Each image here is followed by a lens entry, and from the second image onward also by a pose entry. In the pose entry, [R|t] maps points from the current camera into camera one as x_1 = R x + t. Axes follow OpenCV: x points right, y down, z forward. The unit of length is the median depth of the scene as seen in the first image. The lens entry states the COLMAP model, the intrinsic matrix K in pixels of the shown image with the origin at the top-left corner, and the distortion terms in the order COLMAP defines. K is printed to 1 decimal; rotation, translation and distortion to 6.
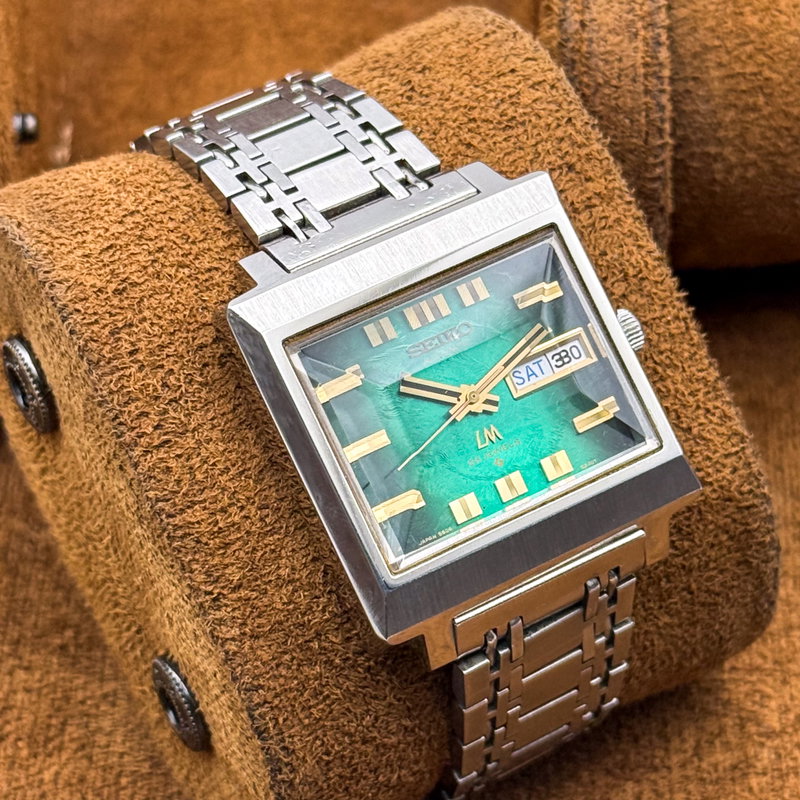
lens RADIAL K [[2685.8, 0, 399.2], [0, 2685.8, 420.5], [0, 0, 1]] dist [0.078773, 1.467727]
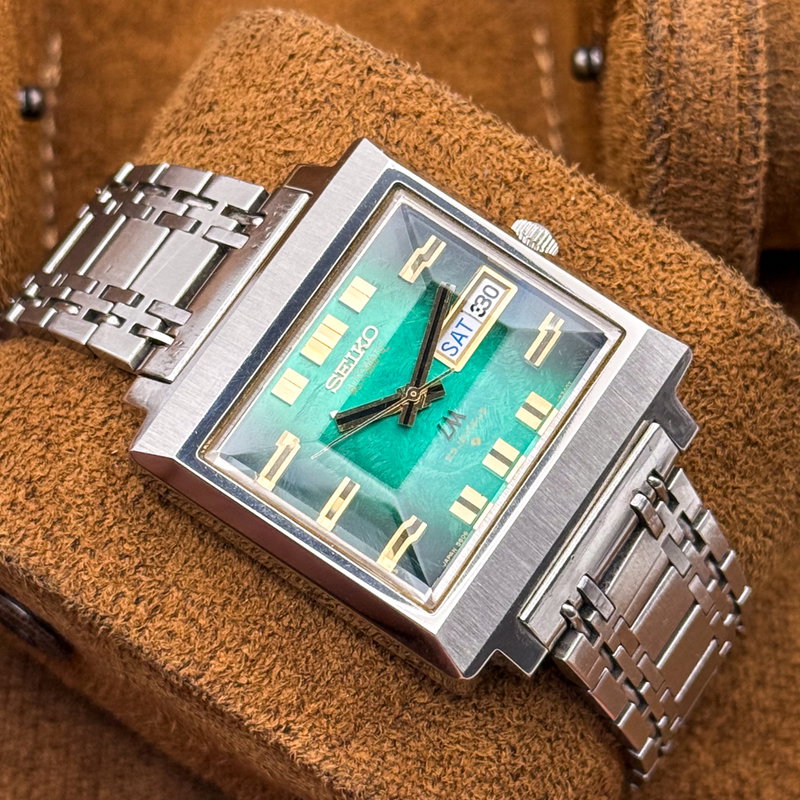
lens RADIAL K [[2685.8, 0, 399.2], [0, 2685.8, 420.5], [0, 0, 1]] dist [0.078773, 1.467727]
pose [[0.848199, -0.519598, -0.102842, 0.109331], [0.519796, 0.853864, -0.026993, 0.020574], [0.101839, -0.030561, 0.994331, 0.095887]]
